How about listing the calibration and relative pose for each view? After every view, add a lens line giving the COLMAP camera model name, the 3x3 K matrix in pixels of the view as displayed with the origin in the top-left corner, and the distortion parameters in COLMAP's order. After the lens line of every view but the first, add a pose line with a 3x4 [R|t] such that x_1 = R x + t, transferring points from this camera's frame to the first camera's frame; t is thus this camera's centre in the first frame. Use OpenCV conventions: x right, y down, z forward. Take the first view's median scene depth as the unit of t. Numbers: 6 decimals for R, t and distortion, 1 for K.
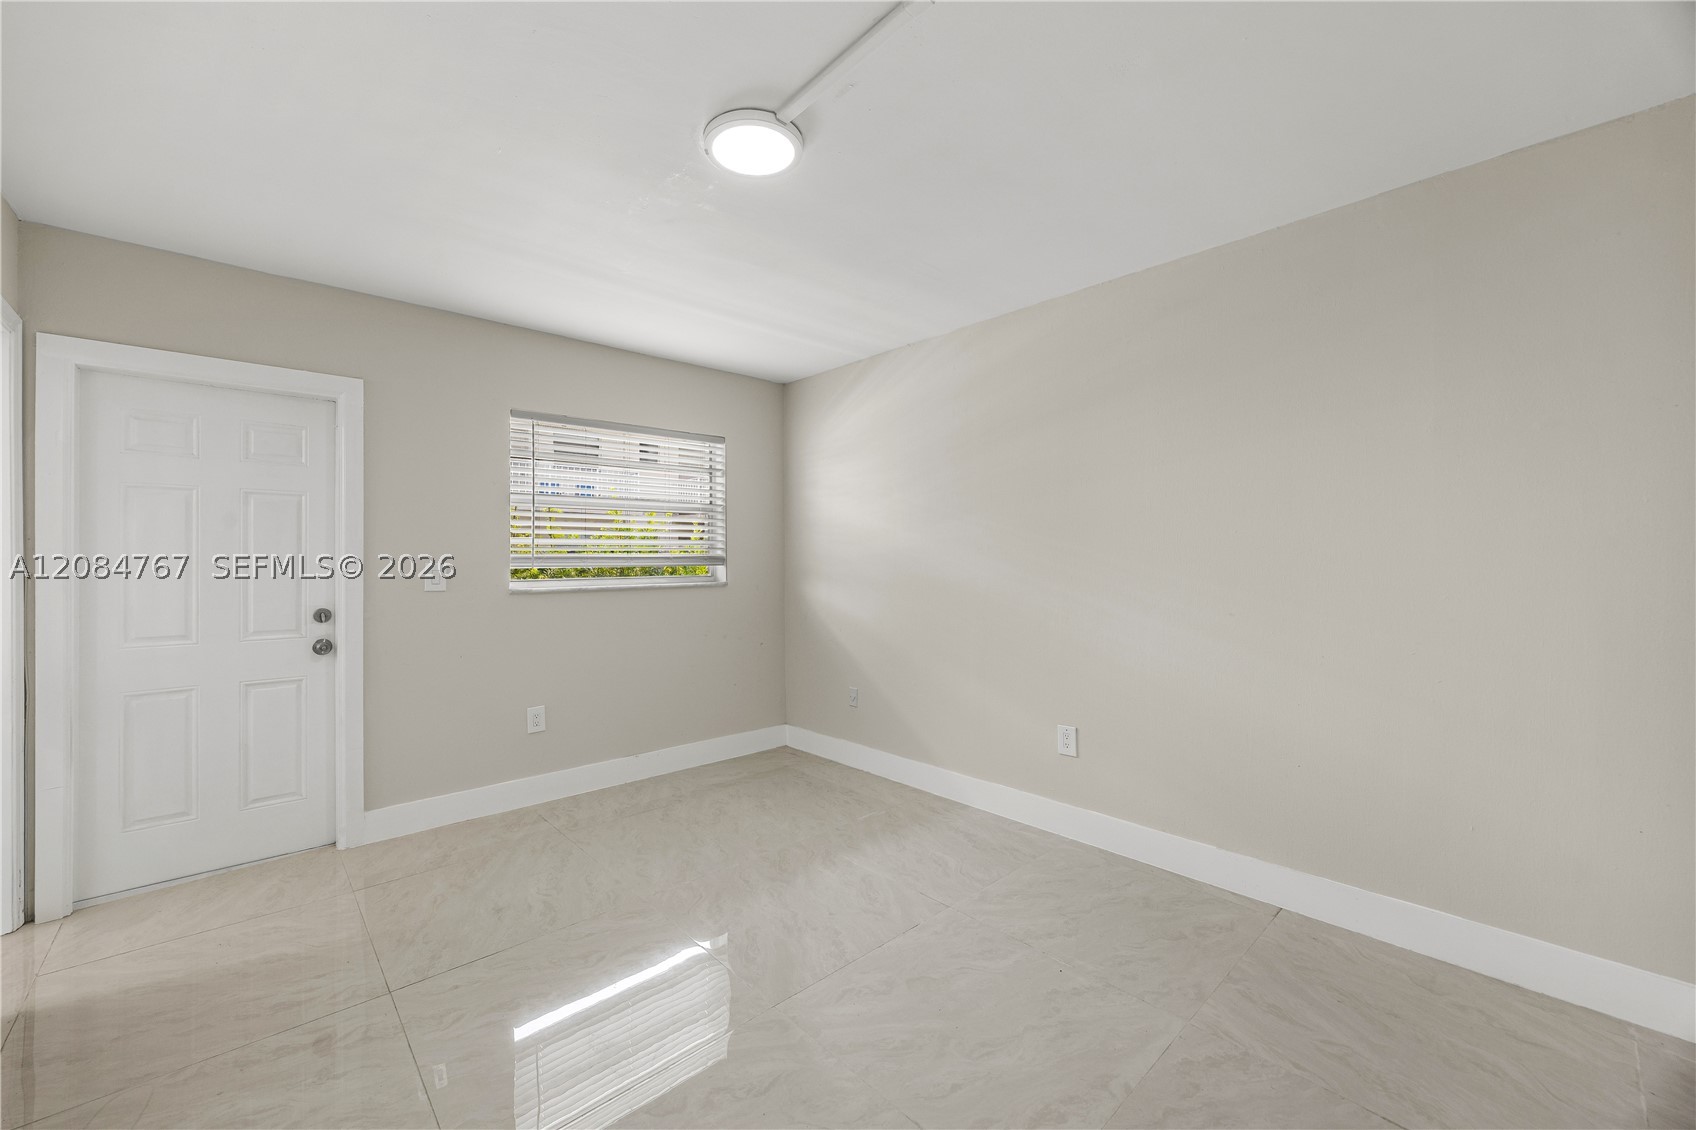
lens RADIAL K [[646.4, 0, 822.8], [0, 646.4, 560.3], [0, 0, 1]] dist [-0.000347, -0.000054]
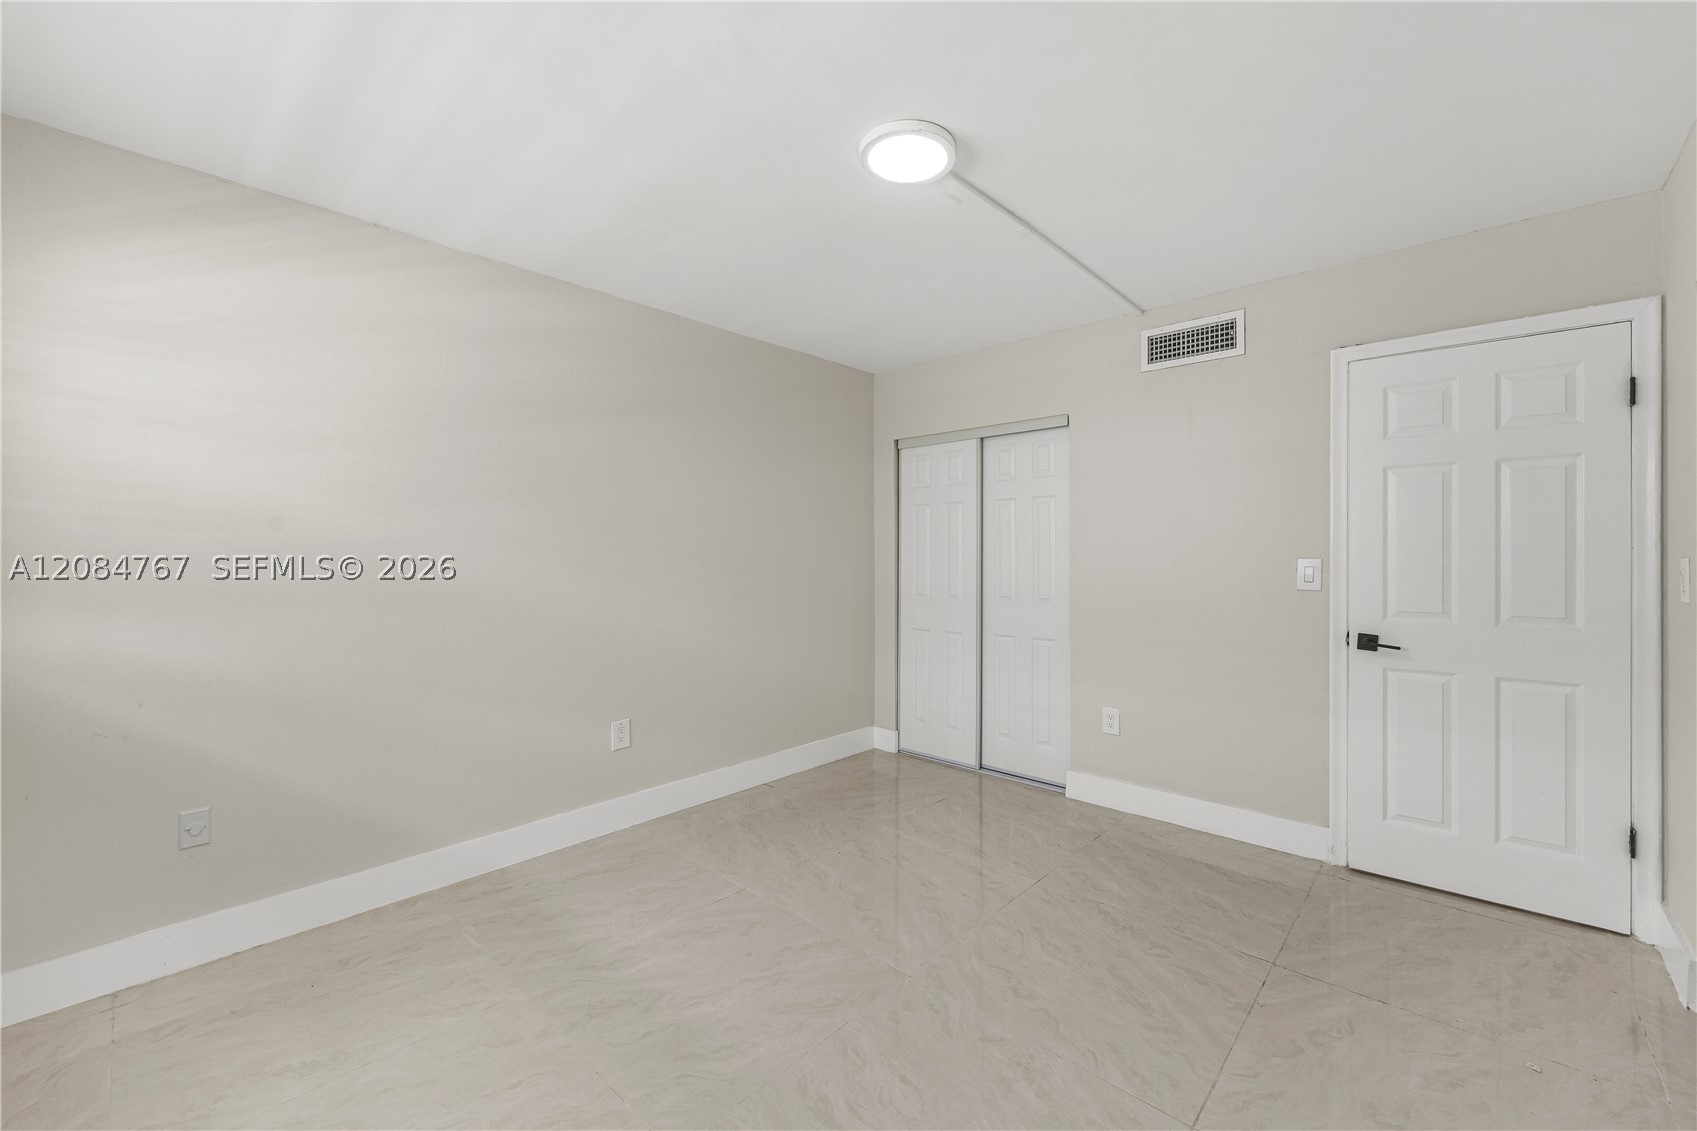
lens RADIAL K [[671.6, 0, 857.6], [0, 671.6, 561.6], [0, 0, 1]] dist [-0.001460, -0.000119]
pose [[-0.081021, -0.007394, 0.996685, -0.786078], [0.002996, 0.999966, 0.007662, -0.002510], [-0.996708, 0.003606, -0.080996, 0.788422]]
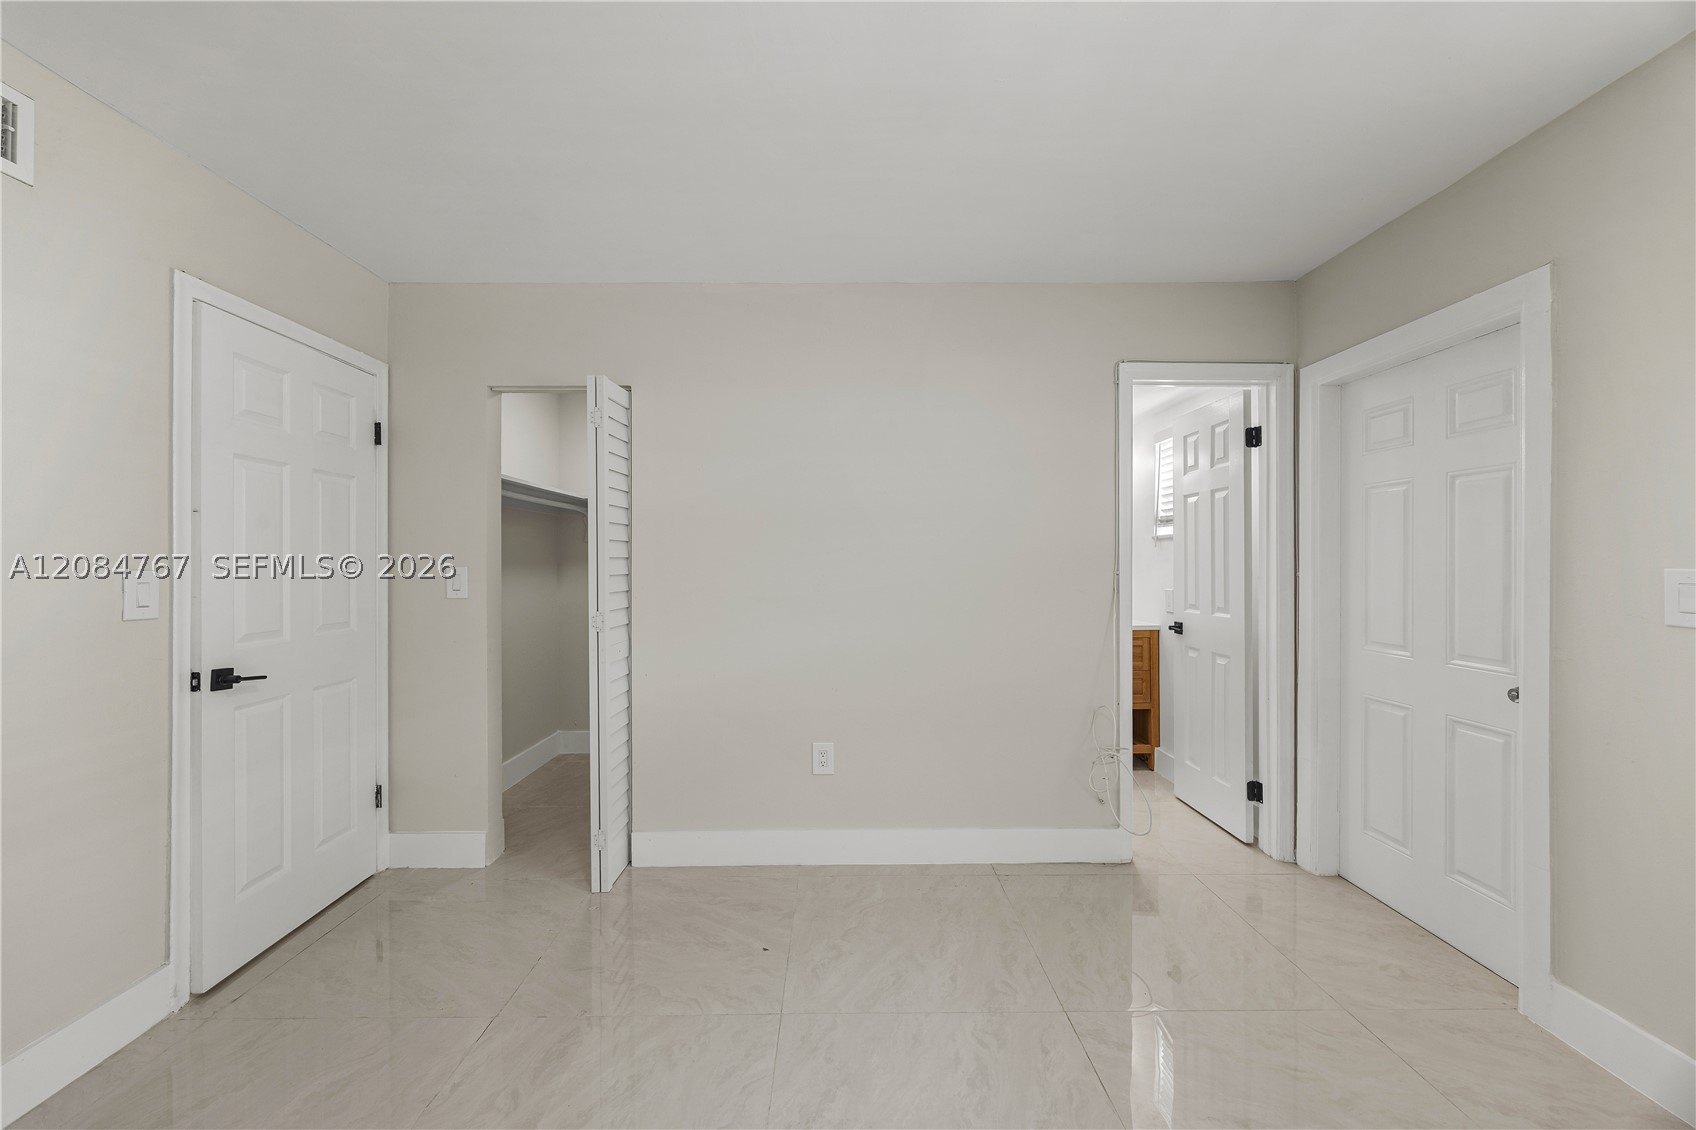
lens RADIAL K [[671.2, 0, 857.1], [0, 671.2, 561.1], [0, 0, 1]] dist [-0.001460, -0.000119]
pose [[-0.657056, 0.002941, -0.753836, 0.200302], [0.004490, 0.999990, -0.000013, -0.004184], [0.753828, -0.003394, -0.657063, 0.988790]]
